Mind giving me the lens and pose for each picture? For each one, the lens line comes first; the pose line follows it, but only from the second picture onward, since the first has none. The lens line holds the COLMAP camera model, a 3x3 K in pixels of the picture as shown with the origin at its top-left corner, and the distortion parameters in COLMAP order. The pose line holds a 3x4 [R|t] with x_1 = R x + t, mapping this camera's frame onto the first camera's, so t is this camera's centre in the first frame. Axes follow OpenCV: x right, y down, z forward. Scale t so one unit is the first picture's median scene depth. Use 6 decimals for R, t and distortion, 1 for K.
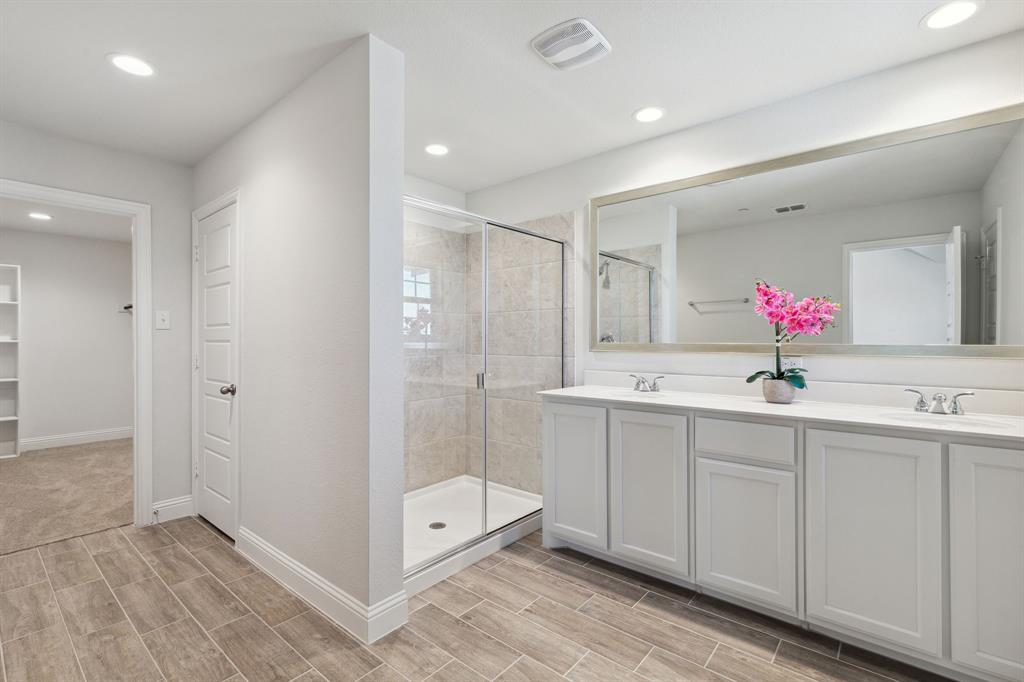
lens RADIAL K [[465.9, 0, 514.8], [0, 465.9, 340.2], [0, 0, 1]] dist [0.008299, -0.001012]
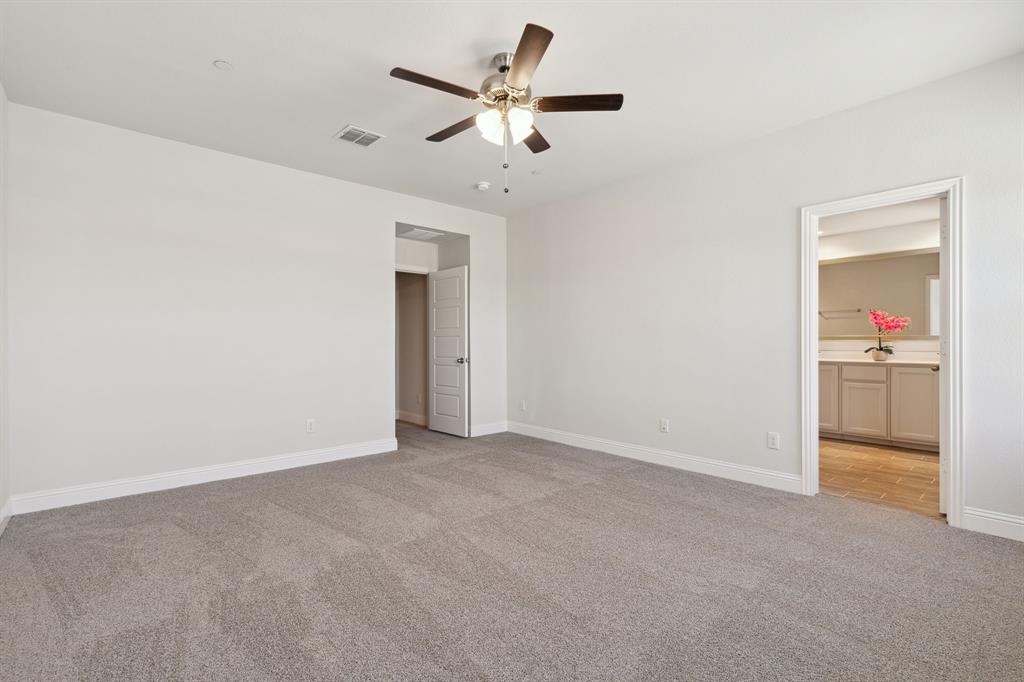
lens RADIAL K [[465.9, 0, 509.7], [0, 465.9, 341.7], [0, 0, 1]] dist [0.008299, -0.001012]
pose [[0.987007, -0.000893, -0.160673, -0.924137], [0.001517, 0.999992, 0.003758, 0.028586], [0.160668, -0.003952, 0.987001, -1.673314]]
